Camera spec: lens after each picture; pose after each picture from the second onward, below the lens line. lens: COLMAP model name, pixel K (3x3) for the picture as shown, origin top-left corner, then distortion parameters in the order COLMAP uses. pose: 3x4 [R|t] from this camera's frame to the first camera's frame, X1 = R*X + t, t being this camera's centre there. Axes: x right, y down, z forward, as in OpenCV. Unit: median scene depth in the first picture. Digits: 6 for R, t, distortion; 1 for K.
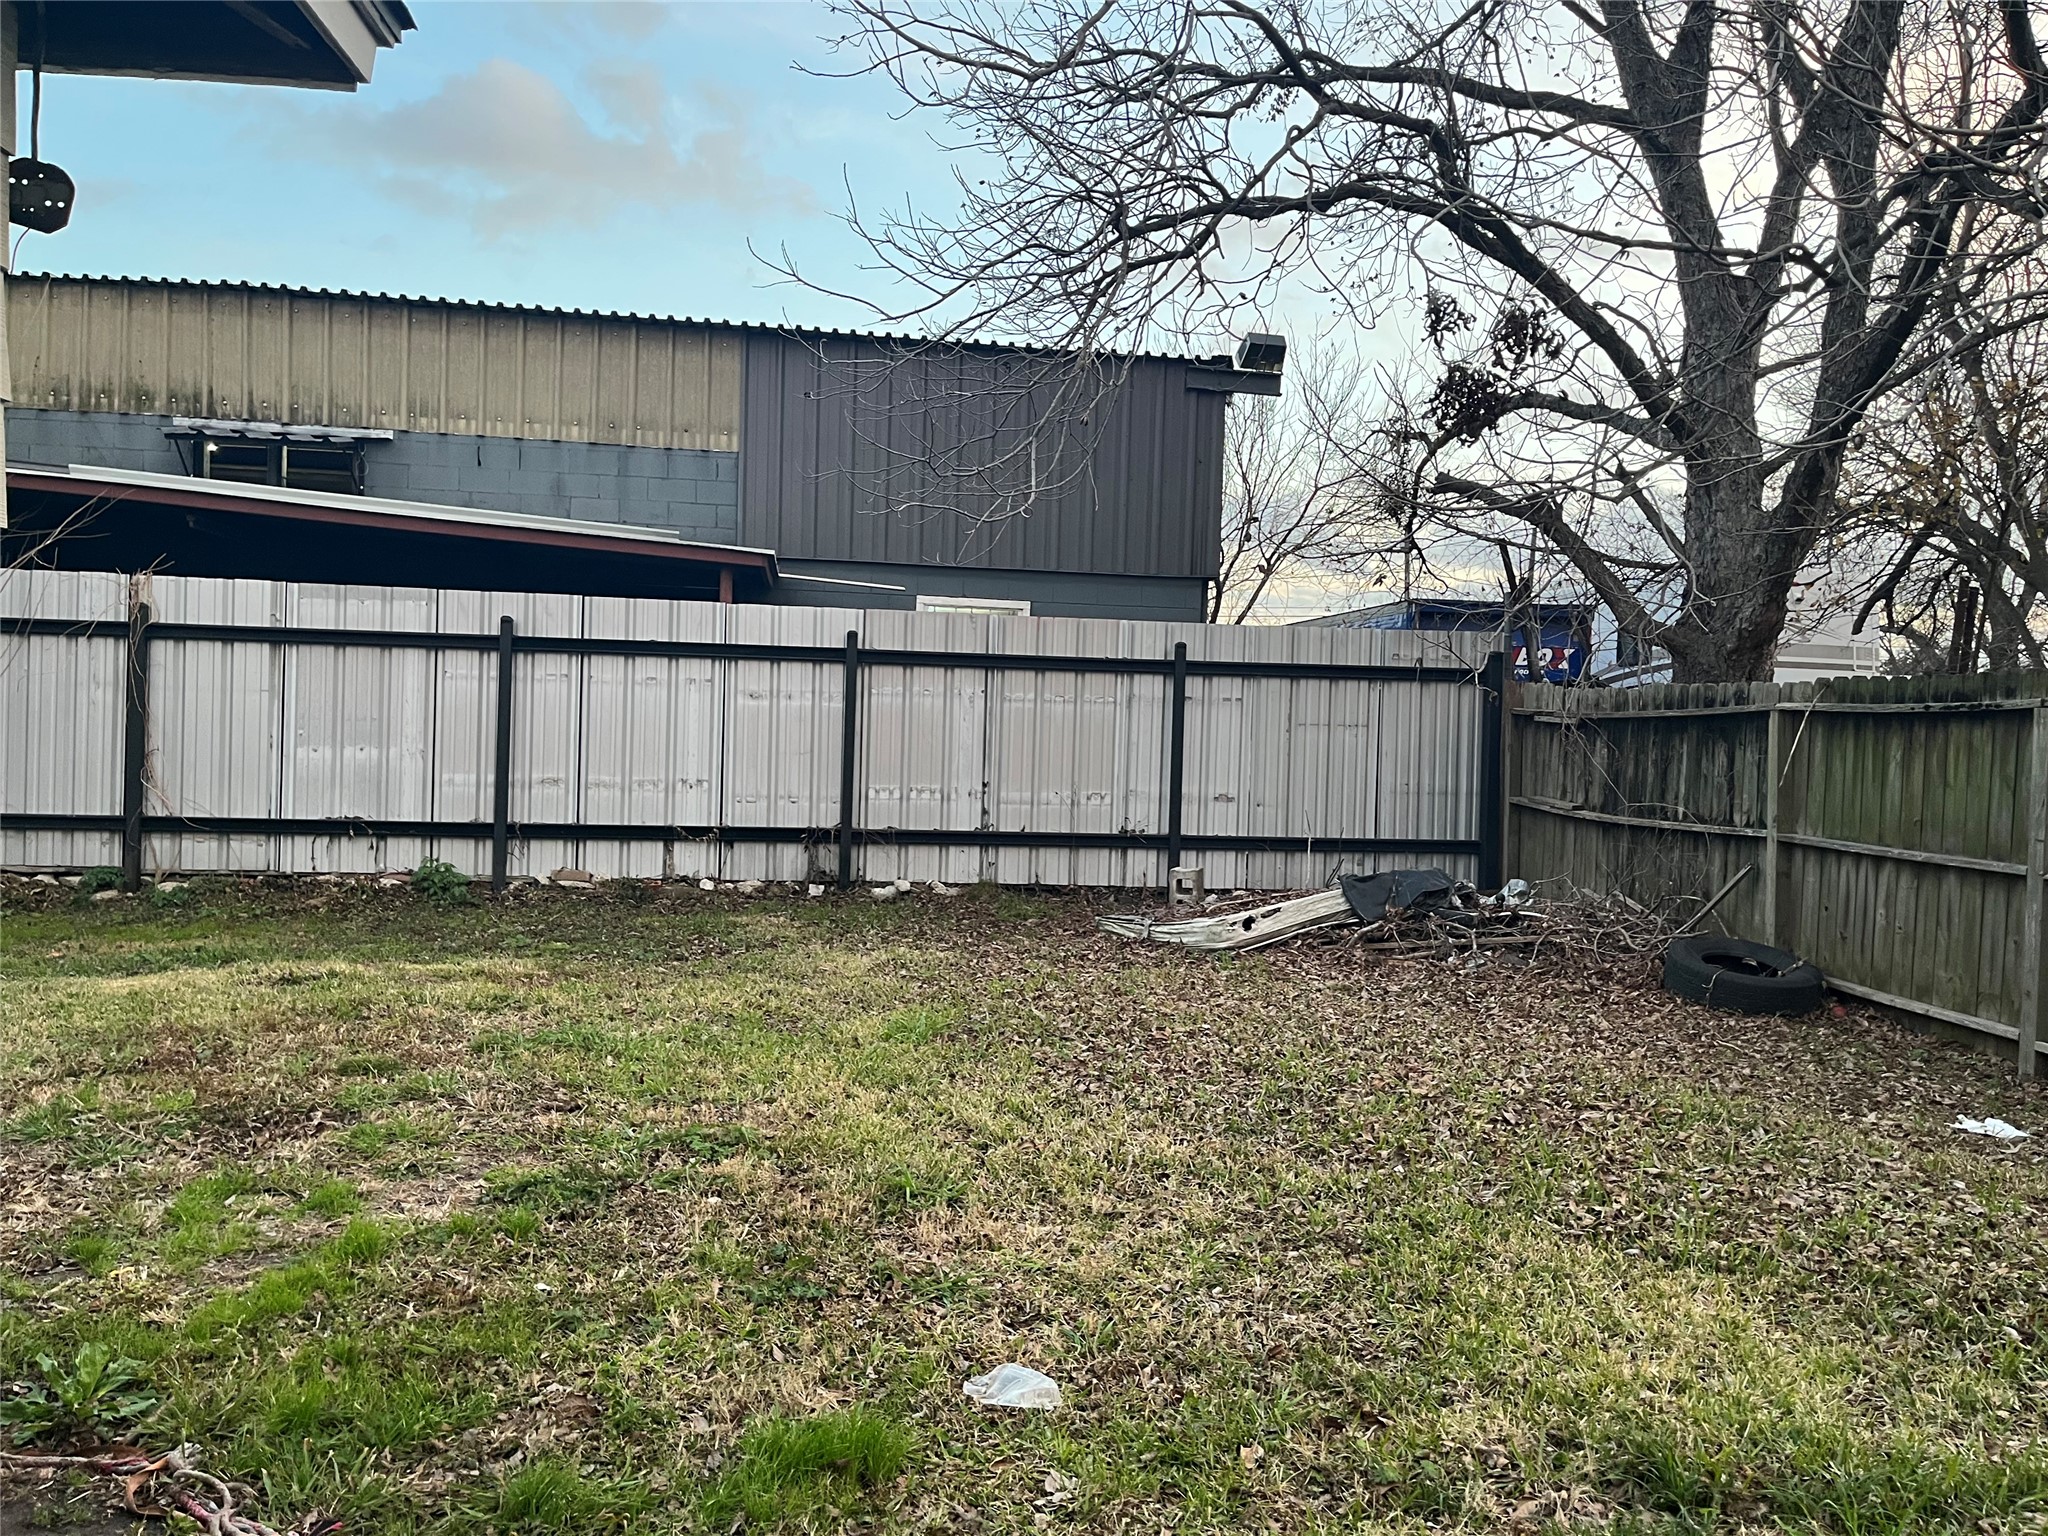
lens RADIAL K [[1541.9, 0, 1032.3], [0, 1541.9, 758.0], [0, 0, 1]] dist [0.060807, -0.088721]
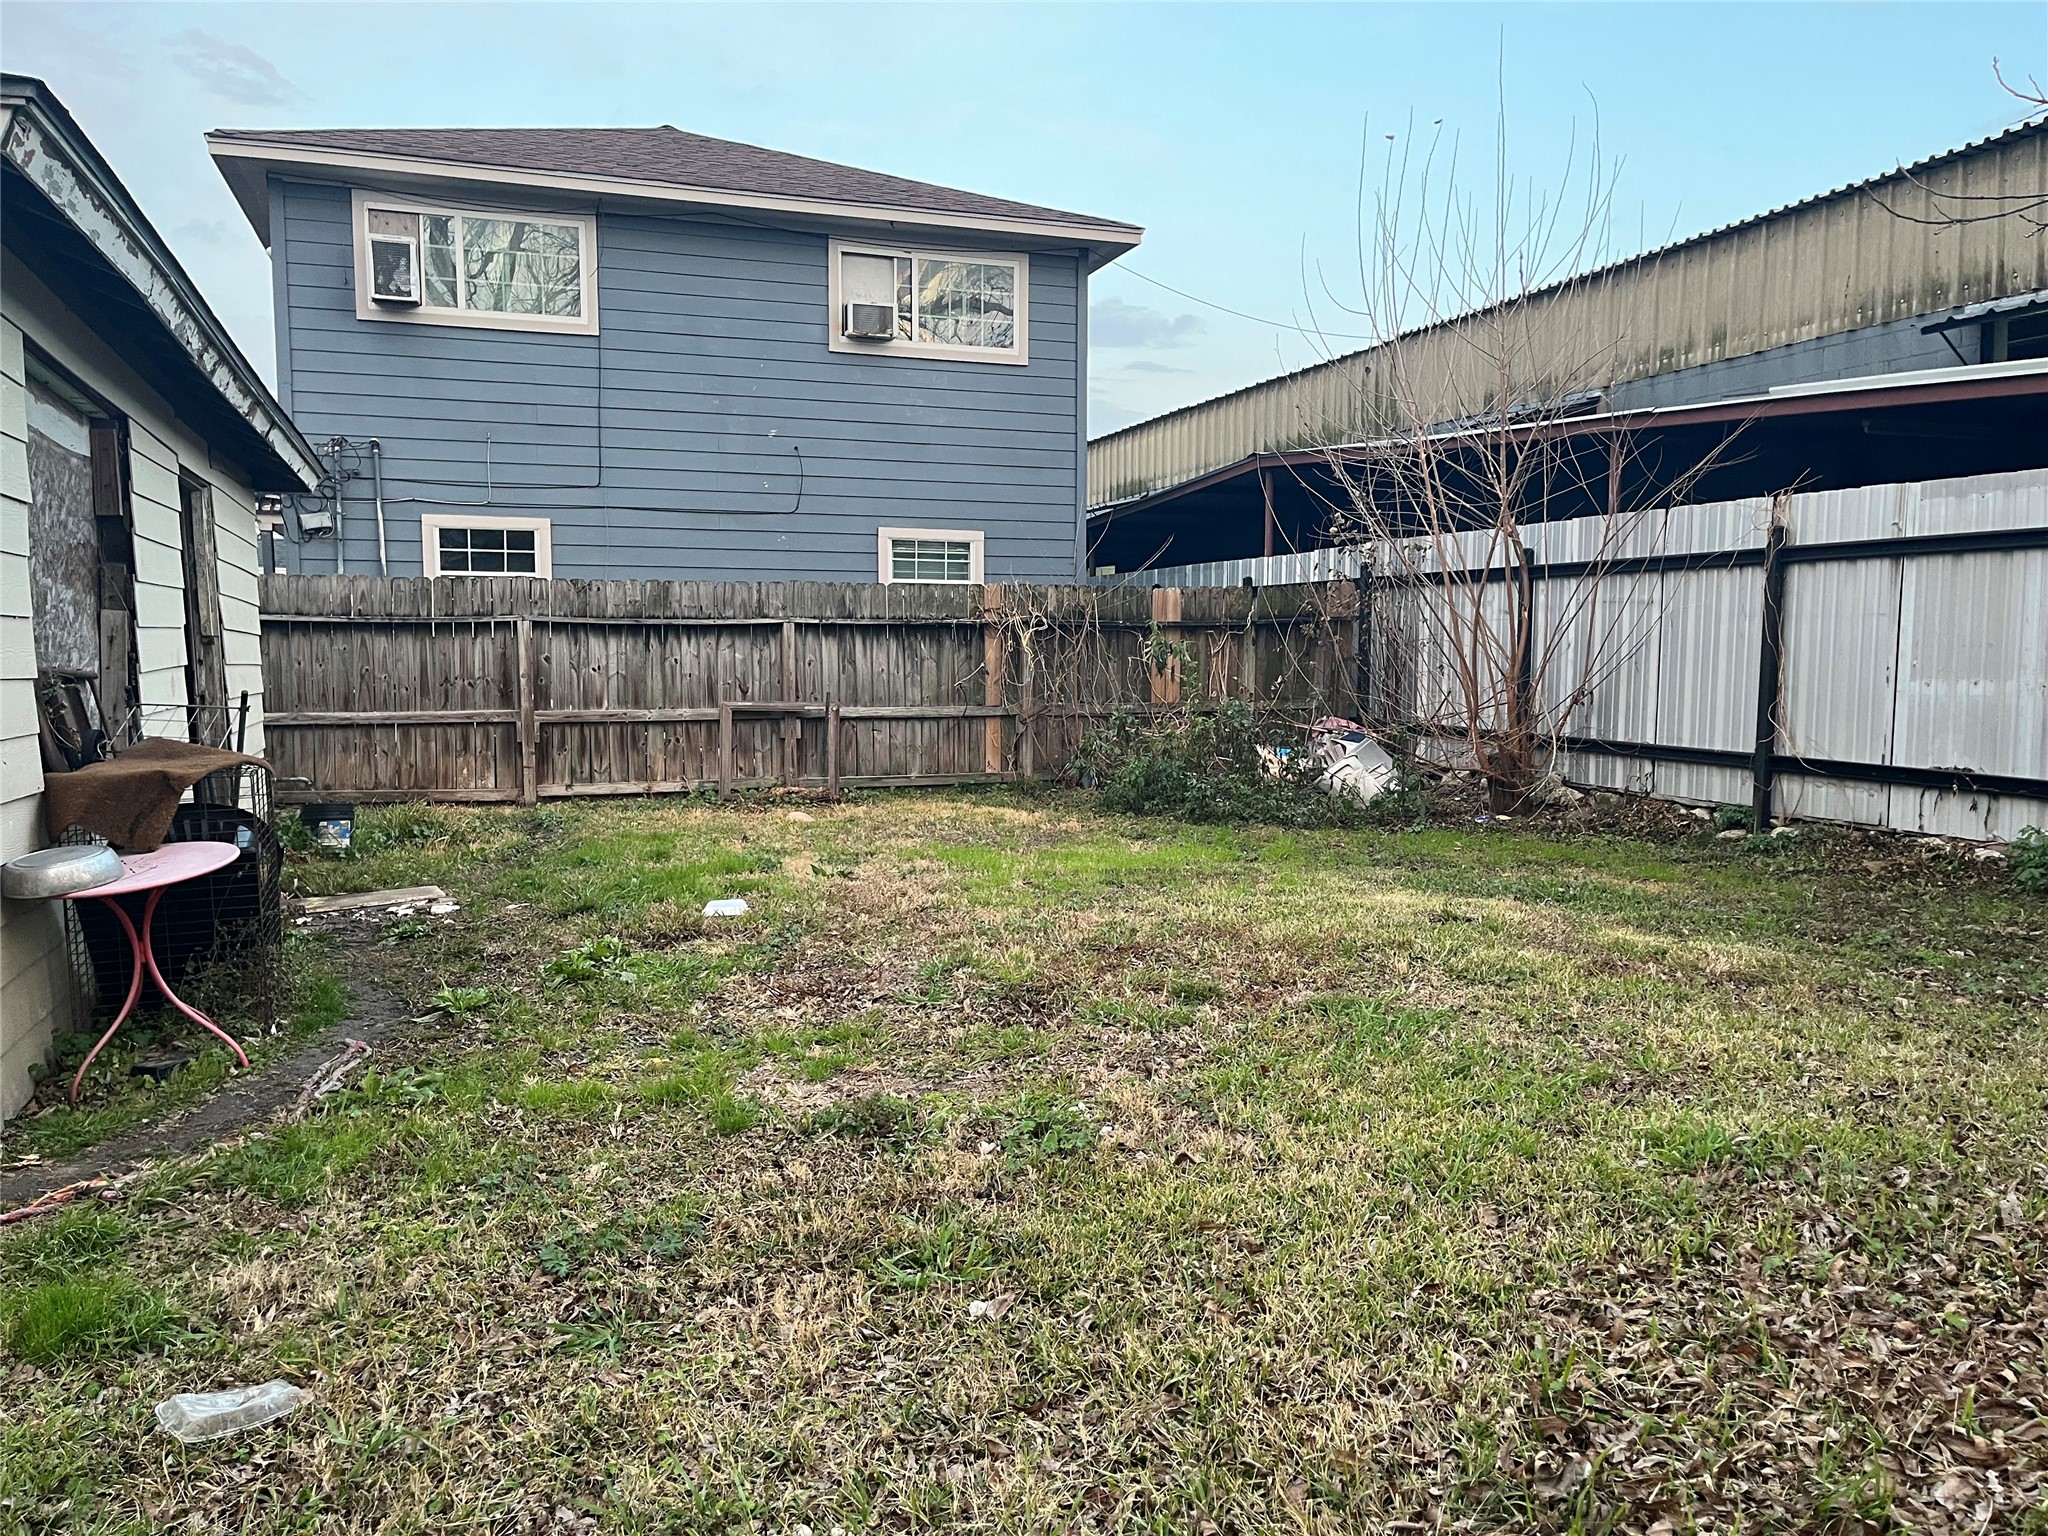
lens RADIAL K [[1541.9, 0, 1032.4], [0, 1541.9, 780.5], [0, 0, 1]] dist [0.060807, -0.088721]
pose [[0.200714, 0.060776, -0.977763, 0.254171], [-0.018922, 0.998128, 0.058158, 0.006728], [0.979467, 0.006828, 0.201488, 0.373539]]
